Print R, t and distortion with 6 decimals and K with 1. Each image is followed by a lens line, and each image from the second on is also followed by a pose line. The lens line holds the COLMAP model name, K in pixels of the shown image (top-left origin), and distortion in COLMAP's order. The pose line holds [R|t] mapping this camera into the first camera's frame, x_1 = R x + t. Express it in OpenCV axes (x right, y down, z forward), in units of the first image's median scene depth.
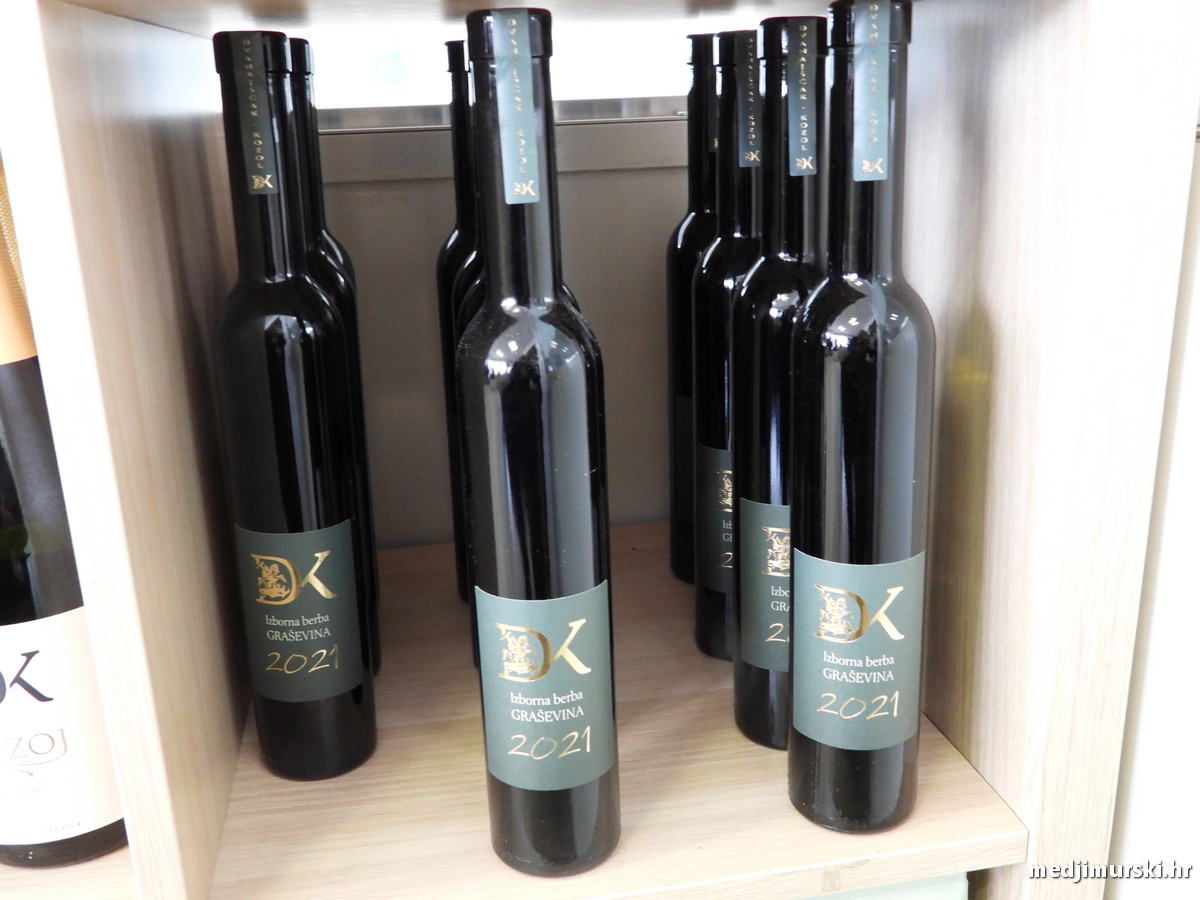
lens RADIAL K [[1131.4, 0, 599.6], [0, 1131.4, 449.7], [0, 0, 1]] dist [0.004818, 0.000000]
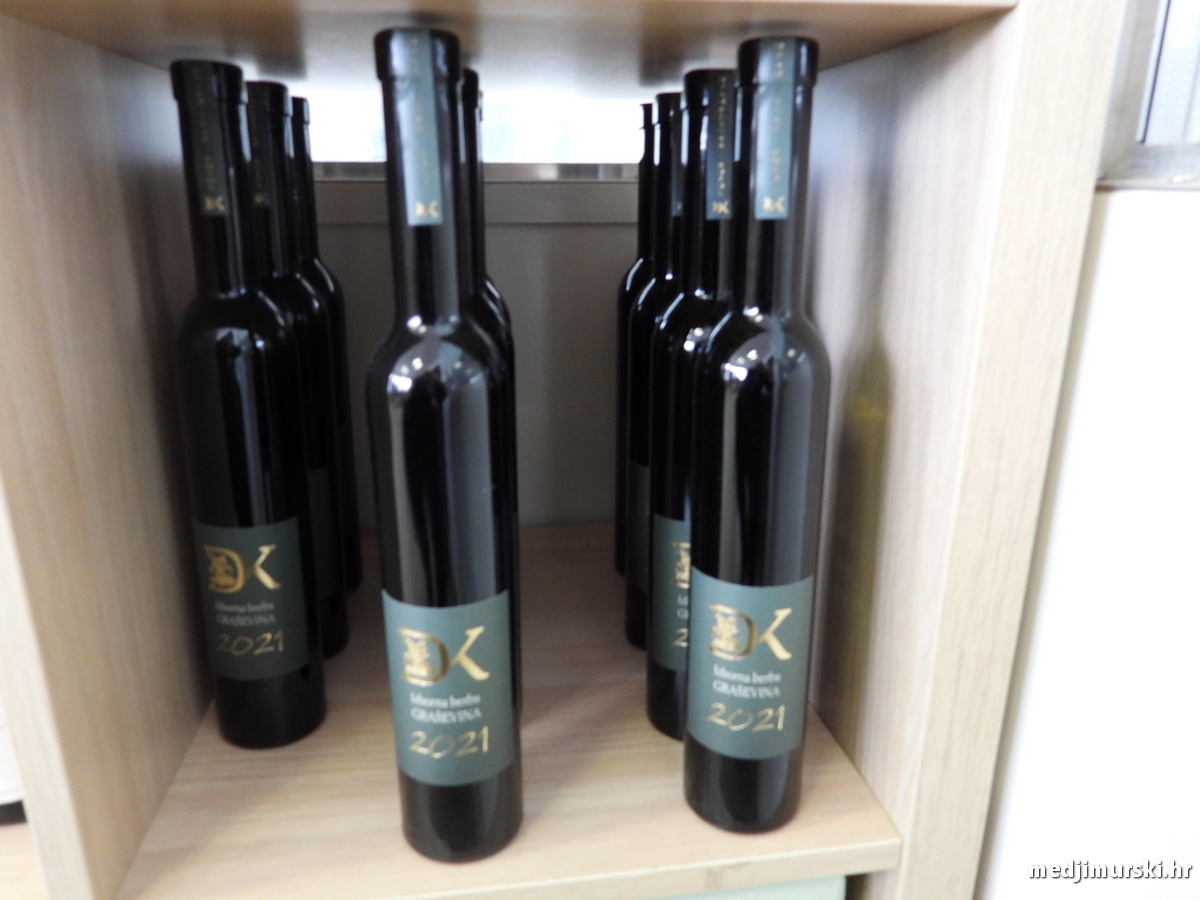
lens RADIAL K [[841.4, 0, 600.5], [0, 841.4, 450.6], [0, 0, 1]] dist [0.000724, 0.001762]
pose [[0.998837, 0.044529, -0.018489, 0.091816], [-0.044588, 0.999002, -0.002768, -0.014870], [0.018347, 0.003589, 0.999825, 0.198658]]
